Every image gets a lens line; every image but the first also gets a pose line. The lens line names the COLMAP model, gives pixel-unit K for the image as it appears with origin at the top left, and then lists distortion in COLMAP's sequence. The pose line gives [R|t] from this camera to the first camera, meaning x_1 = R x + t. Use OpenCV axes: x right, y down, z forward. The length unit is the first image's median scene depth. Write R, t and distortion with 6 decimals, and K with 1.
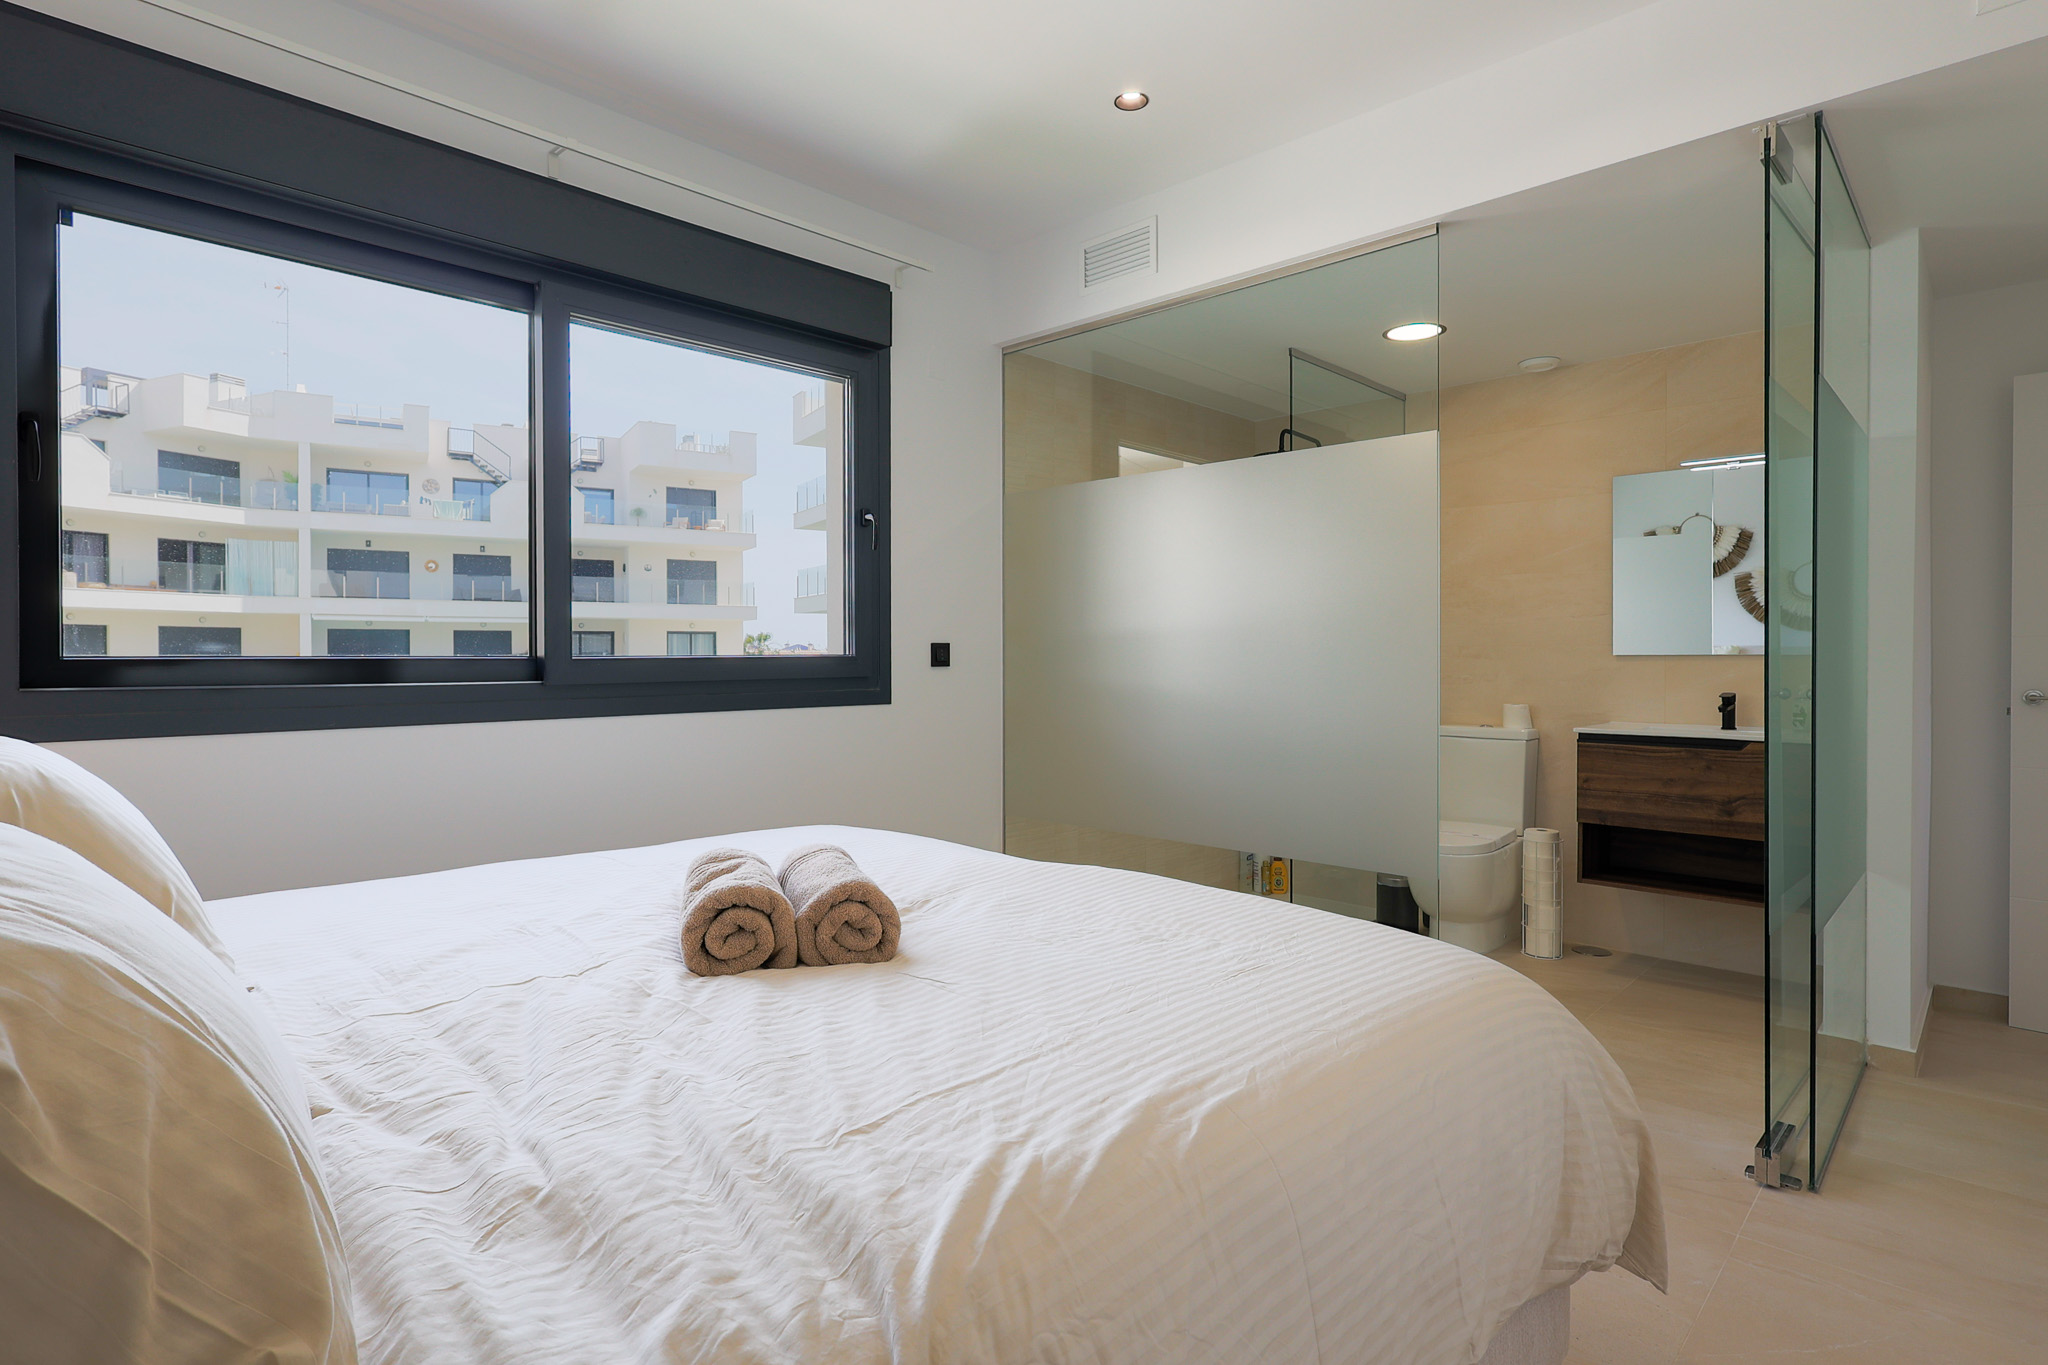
lens RADIAL K [[1016.3, 0, 1031.0], [0, 1016.3, 686.0], [0, 0, 1]] dist [-0.004213, 0.000006]
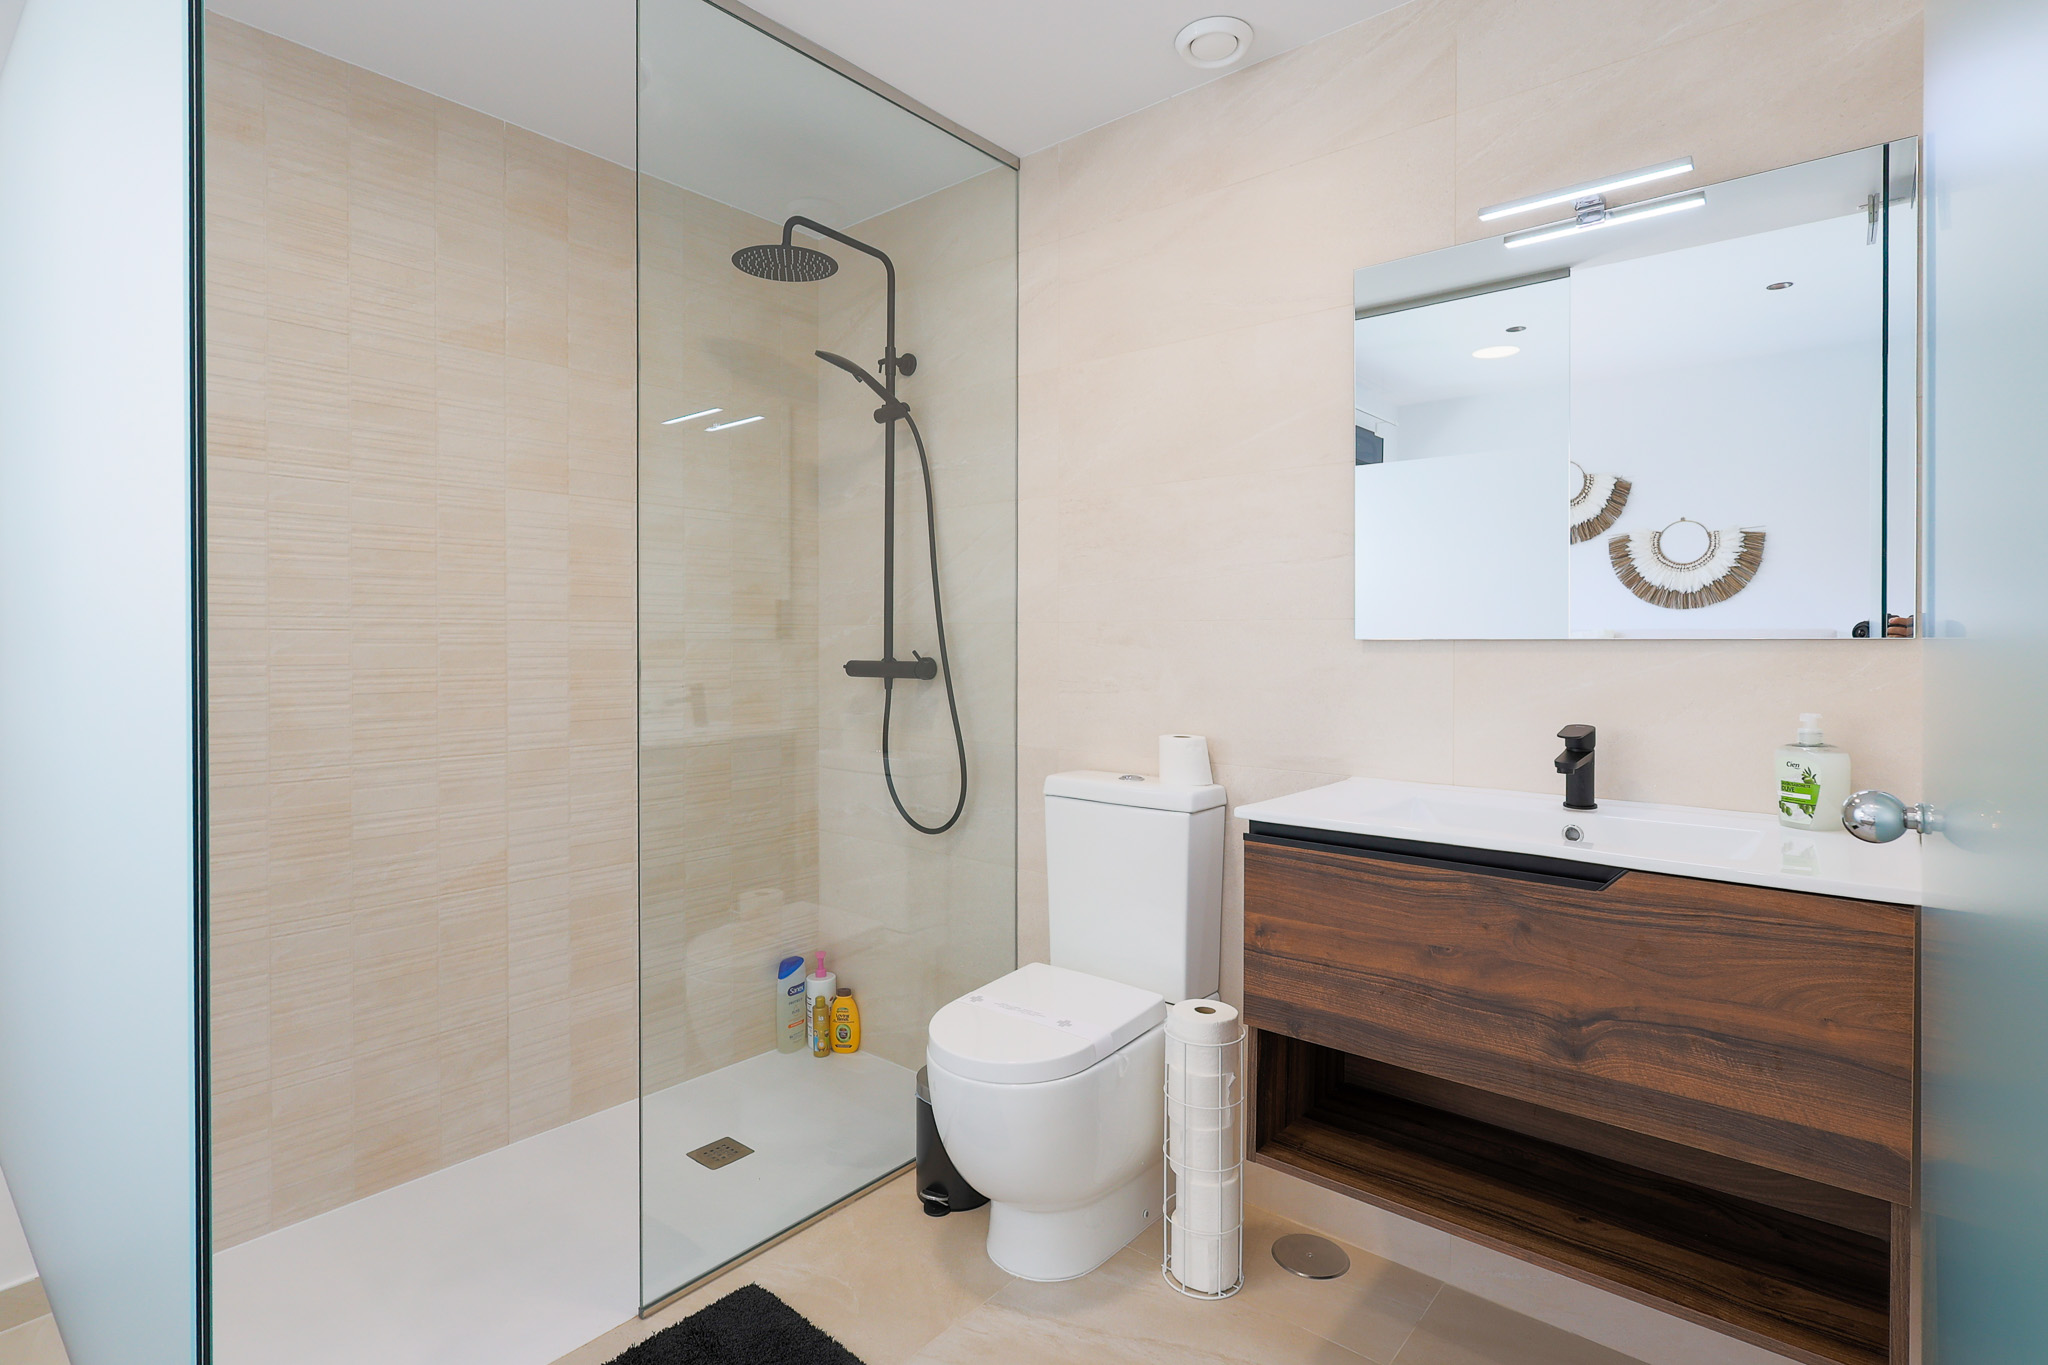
lens RADIAL K [[1016.3, 0, 1017.6], [0, 1016.3, 667.1], [0, 0, 1]] dist [-0.004213, 0.000006]
pose [[0.997190, 0.003025, 0.074858, 0.408707], [-0.002647, 0.999983, -0.005136, -0.015806], [-0.074873, 0.004923, 0.997181, 0.574805]]
